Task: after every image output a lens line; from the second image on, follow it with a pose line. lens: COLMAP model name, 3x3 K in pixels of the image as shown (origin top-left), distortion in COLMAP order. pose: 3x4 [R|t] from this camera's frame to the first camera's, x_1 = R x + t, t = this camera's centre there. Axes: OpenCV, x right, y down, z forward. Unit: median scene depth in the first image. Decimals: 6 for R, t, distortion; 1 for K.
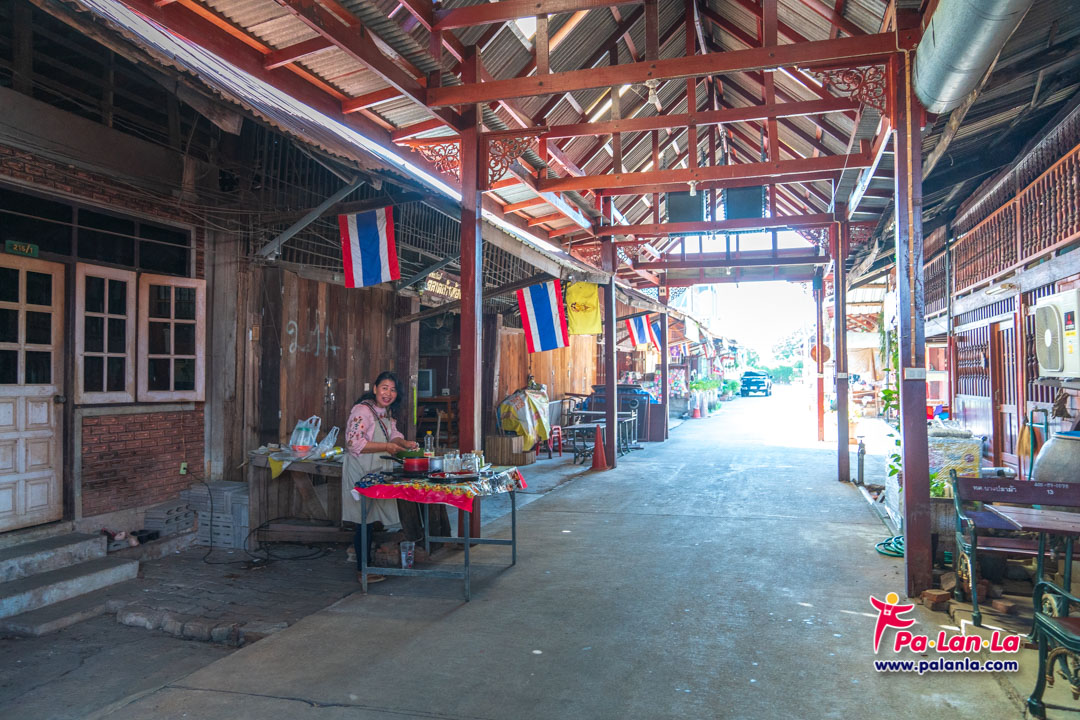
lens RADIAL K [[781.3, 0, 539.6], [0, 781.3, 358.9], [0, 0, 1]] dist [0.012556, 0.003546]
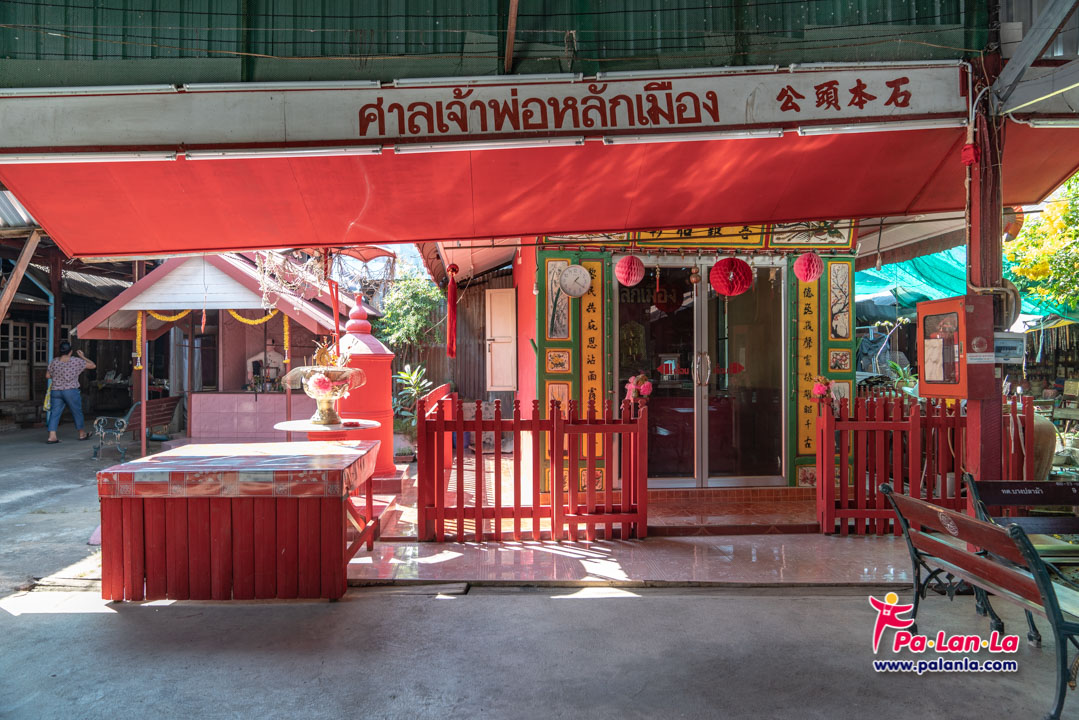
lens RADIAL K [[780.6, 0, 540.9], [0, 780.6, 361.7], [0, 0, 1]] dist [0.012556, 0.003546]
pose [[0.955903, 0.001408, 0.293681, 0.456925], [-0.011964, 0.999345, 0.034150, -0.094688], [-0.293440, -0.036158, 0.955293, -2.680431]]
